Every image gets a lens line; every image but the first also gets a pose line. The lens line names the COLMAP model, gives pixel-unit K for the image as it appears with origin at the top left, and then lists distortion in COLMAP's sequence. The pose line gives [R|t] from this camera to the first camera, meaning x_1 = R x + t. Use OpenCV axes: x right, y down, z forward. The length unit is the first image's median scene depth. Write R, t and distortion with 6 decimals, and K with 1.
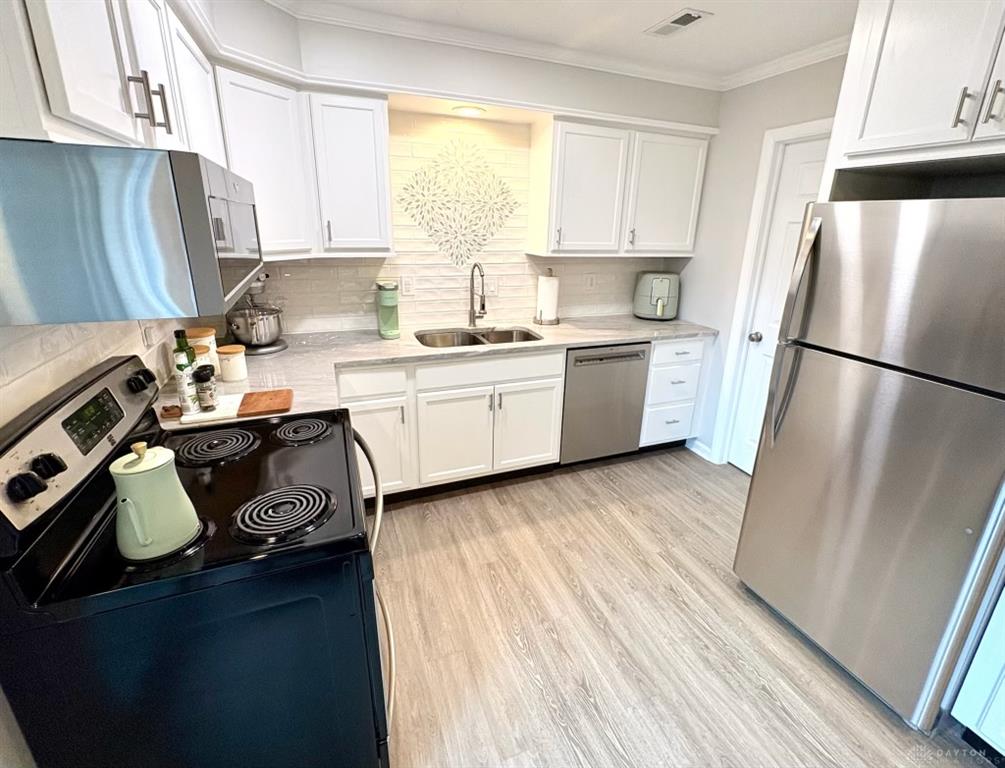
lens RADIAL K [[457.6, 0, 509.5], [0, 457.6, 365.4], [0, 0, 1]] dist [0.001301, -0.000152]
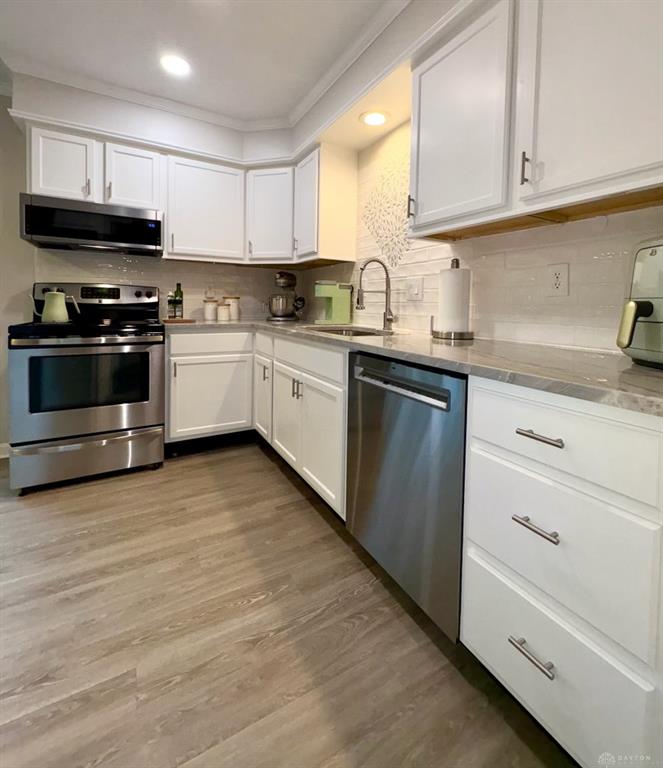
lens RADIAL K [[356.5, 0, 333.4], [0, 356.5, 317.0], [0, 0, 1]] dist [0.000801, -0.000386]
pose [[0.141769, 0.011947, -0.989828, 0.717442], [-0.317656, 0.947594, -0.034059, -0.060816], [0.937548, 0.319253, 0.138135, 0.935859]]
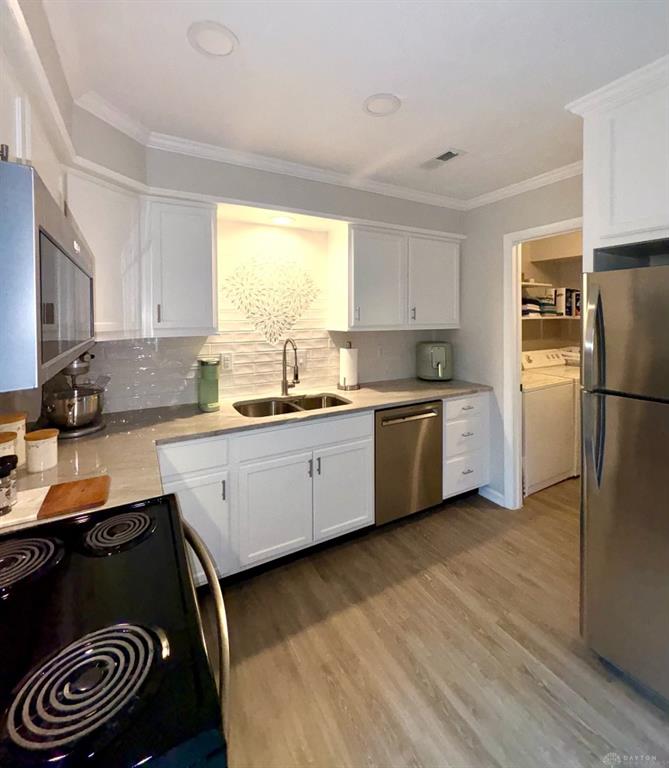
lens RADIAL K [[356.5, 0, 335.0], [0, 356.5, 320.6], [0, 0, 1]] dist [0.000801, -0.000386]
pose [[0.990833, -0.032264, 0.131186, -0.080730], [0.068358, 0.957312, -0.280858, -0.008724], [-0.116524, 0.287251, 0.950741, 0.132944]]
